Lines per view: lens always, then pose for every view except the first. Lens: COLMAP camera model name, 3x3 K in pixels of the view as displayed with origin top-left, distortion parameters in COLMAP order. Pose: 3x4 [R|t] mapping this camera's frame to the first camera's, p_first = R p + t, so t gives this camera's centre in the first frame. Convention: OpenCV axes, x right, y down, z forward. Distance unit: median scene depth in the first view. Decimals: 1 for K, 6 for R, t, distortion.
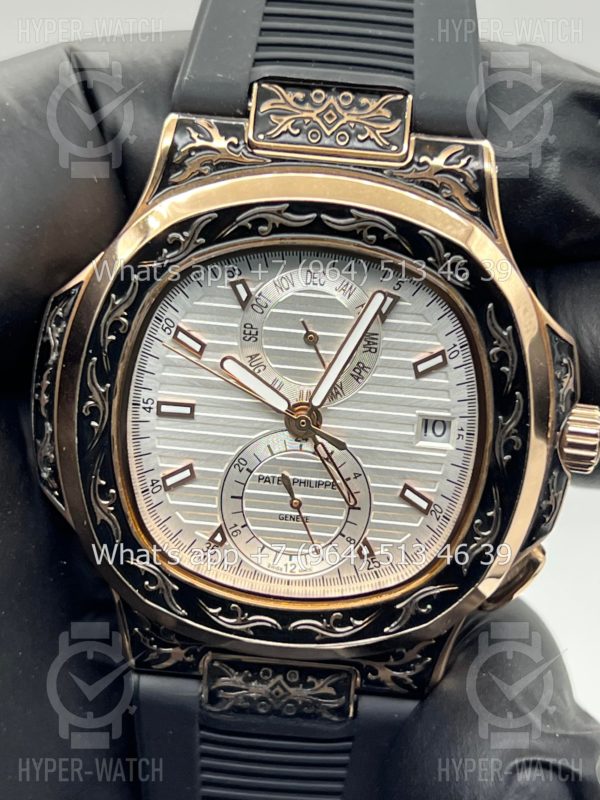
lens RADIAL K [[1900.0, 0, 300.0], [0, 1900.0, 400.0], [0, 0, 1]] dist [0.283614, -0.840596]
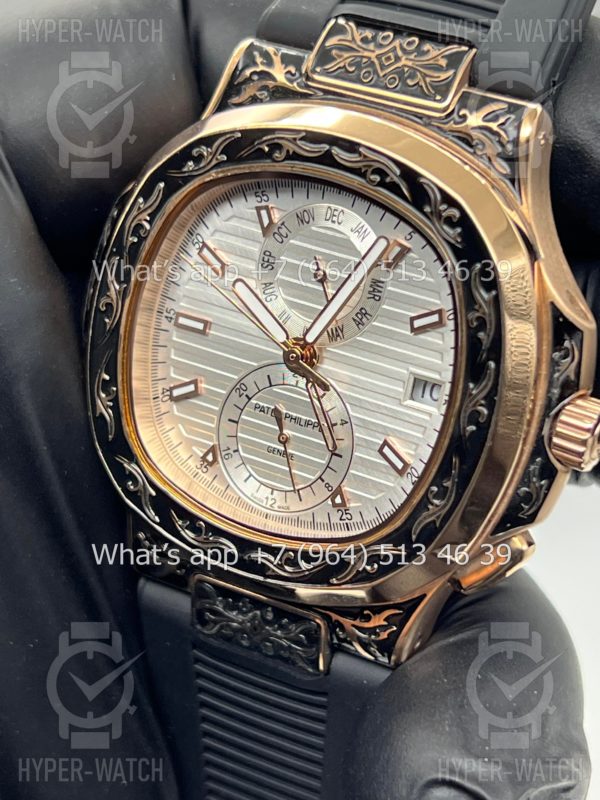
lens RADIAL K [[1900.0, 0, 300.0], [0, 1900.0, 400.0], [0, 0, 1]] dist [0.283614, -0.840596]
pose [[0.900987, 0.188584, -0.390716, 0.394513], [-0.203069, 0.979155, 0.004326, 0.029036], [0.383387, 0.075445, 0.920501, 0.087017]]
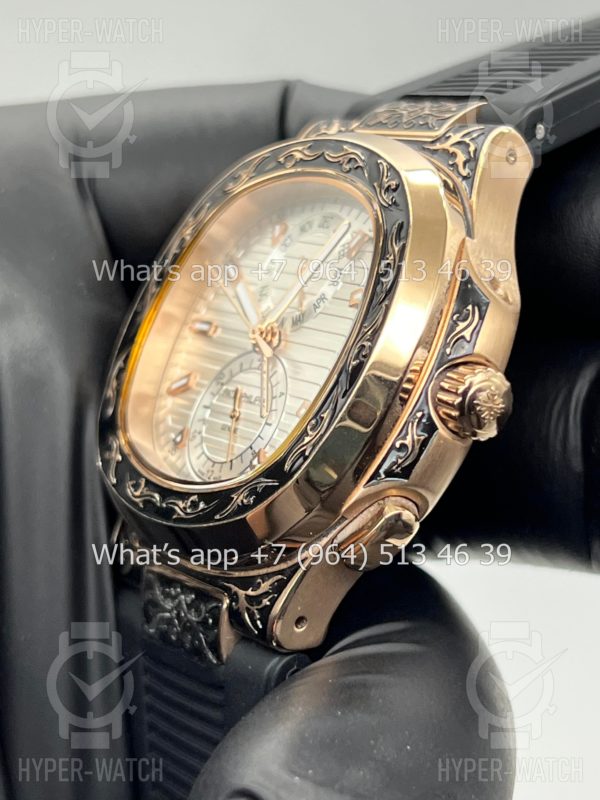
lens RADIAL K [[1900.0, 0, 300.0], [0, 1900.0, 400.0], [0, 0, 1]] dist [0.283614, -0.840596]
pose [[0.631158, 0.077835, -0.771739, 0.830078], [-0.465993, 0.833433, -0.297050, 0.343404], [0.620072, 0.547111, 0.562299, 0.437690]]
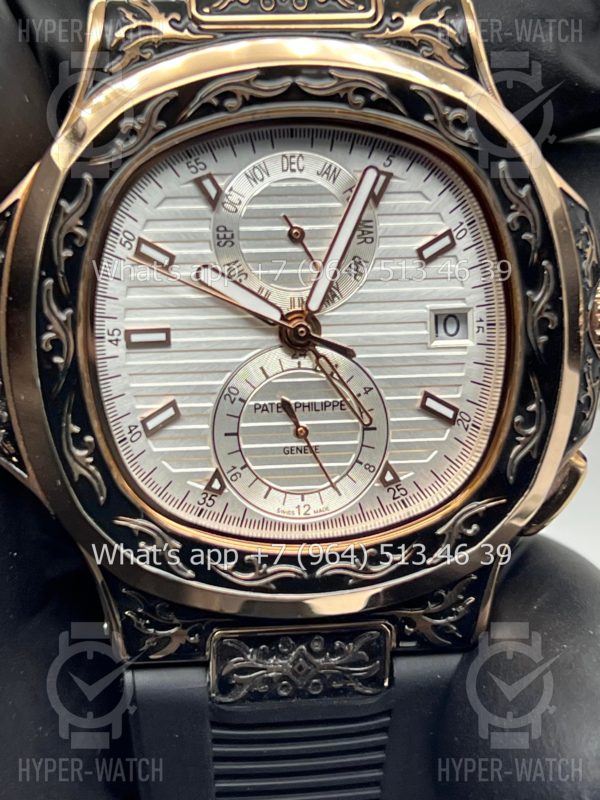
lens RADIAL K [[1900.0, 0, 300.0], [0, 1900.0, 400.0], [0, 0, 1]] dist [0.283614, -0.840596]
pose [[0.983286, -0.124379, 0.132960, -0.115243], [0.136157, 0.987164, -0.083473, 0.112339], [-0.120871, 0.100181, 0.987600, 0.161271]]
